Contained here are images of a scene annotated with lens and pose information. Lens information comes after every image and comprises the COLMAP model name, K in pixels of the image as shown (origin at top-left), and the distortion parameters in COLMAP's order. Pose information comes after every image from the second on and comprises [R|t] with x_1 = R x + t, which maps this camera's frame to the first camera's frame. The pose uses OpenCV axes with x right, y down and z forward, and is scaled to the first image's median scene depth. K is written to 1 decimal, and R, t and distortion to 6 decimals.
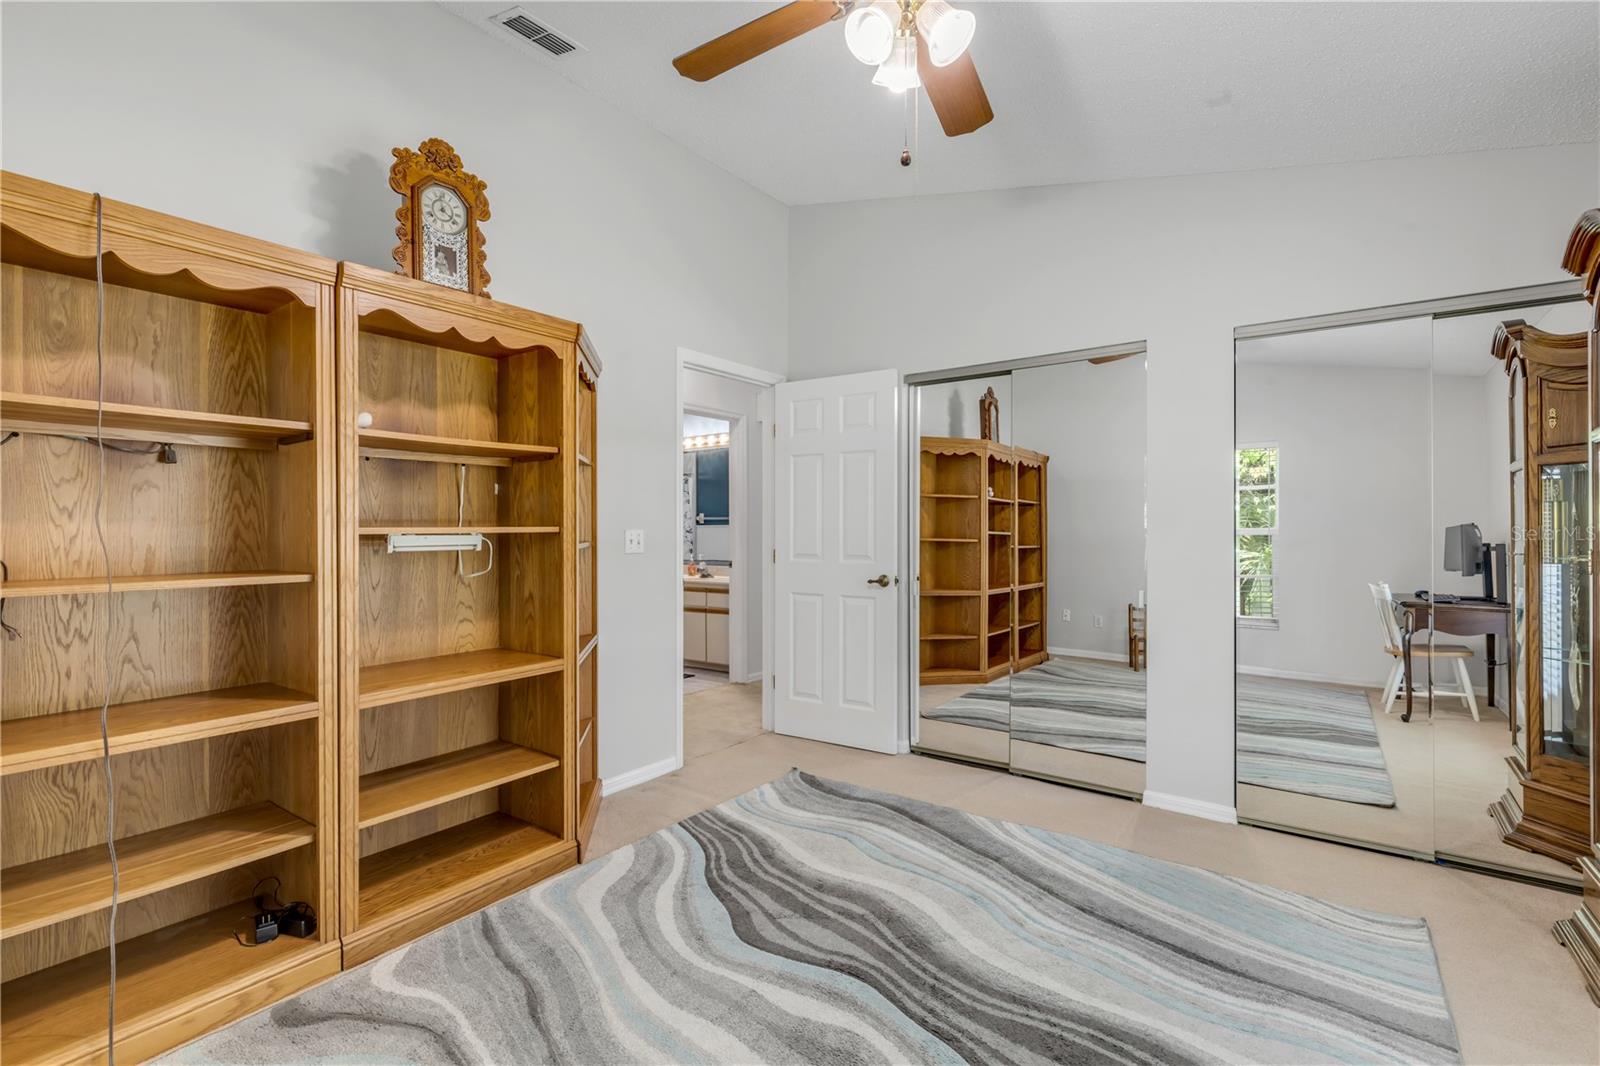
lens RADIAL K [[719.3, 0, 800.3], [0, 719.3, 529.7], [0, 0, 1]] dist [0.001961, 0.000121]
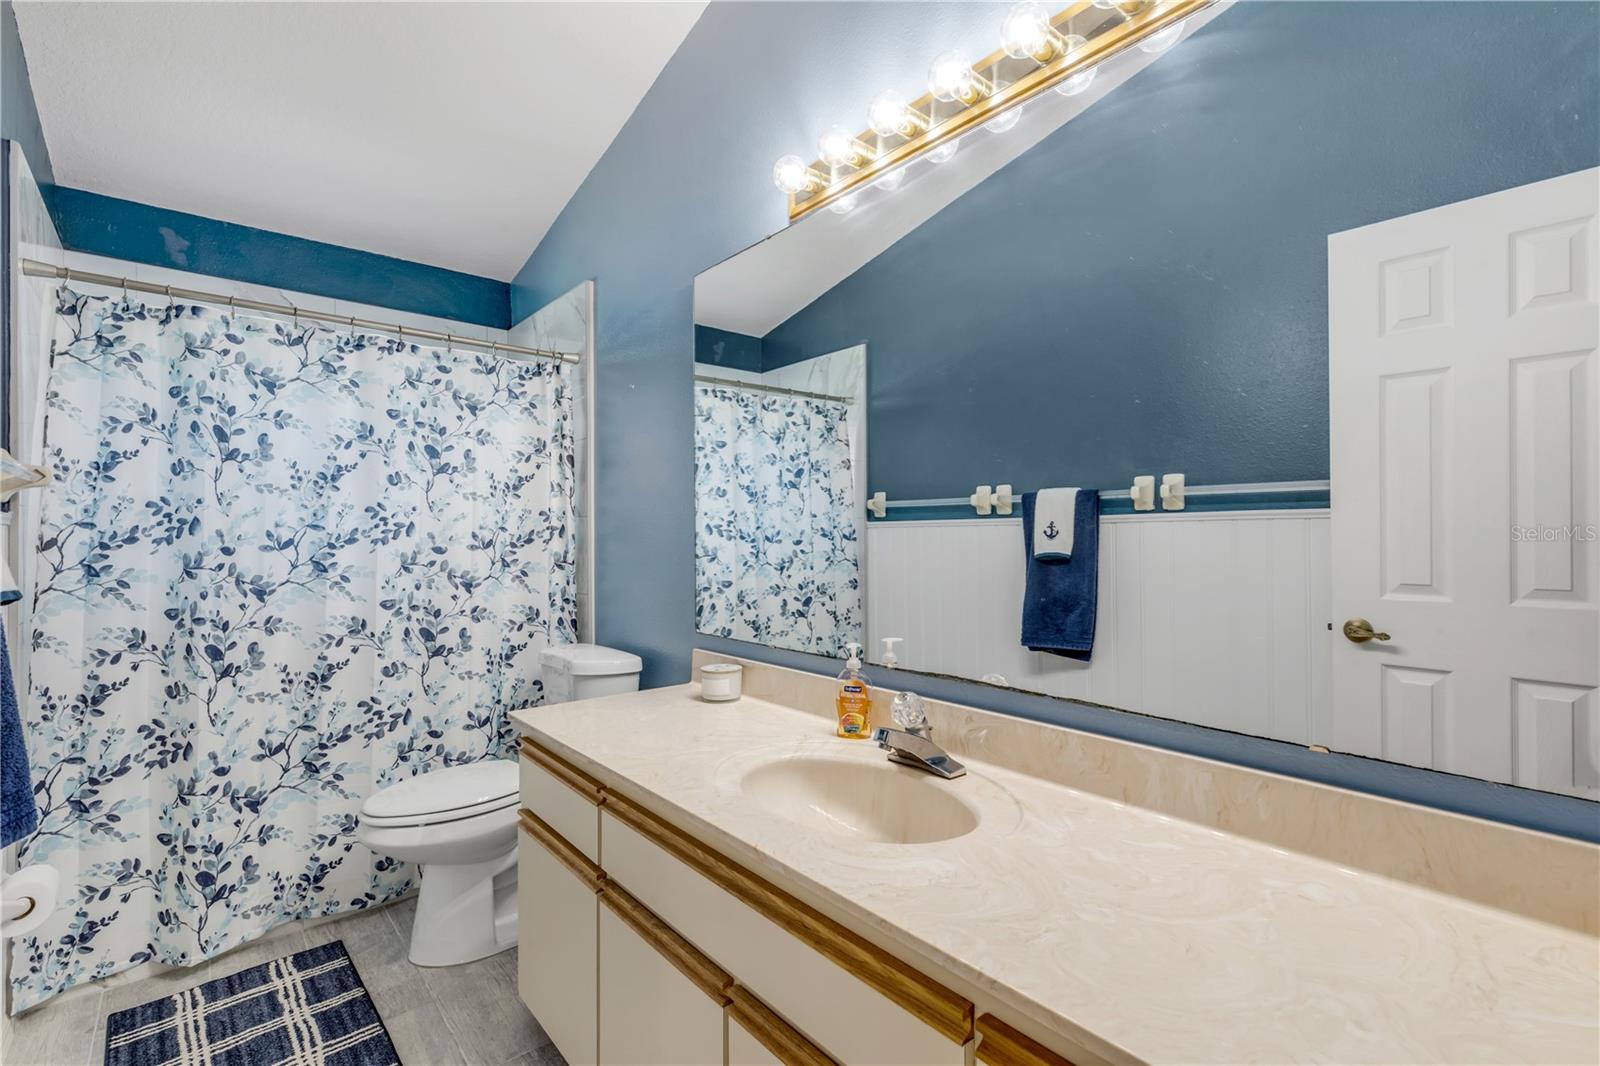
lens RADIAL K [[719.3, 0, 799.4], [0, 719.3, 530.9], [0, 0, 1]] dist [0.001961, 0.000121]
pose [[0.973052, -0.003887, -0.230552, -0.086783], [0.003436, 0.999991, -0.002355, 0.000621], [0.230560, 0.001499, 0.973057, 0.585145]]
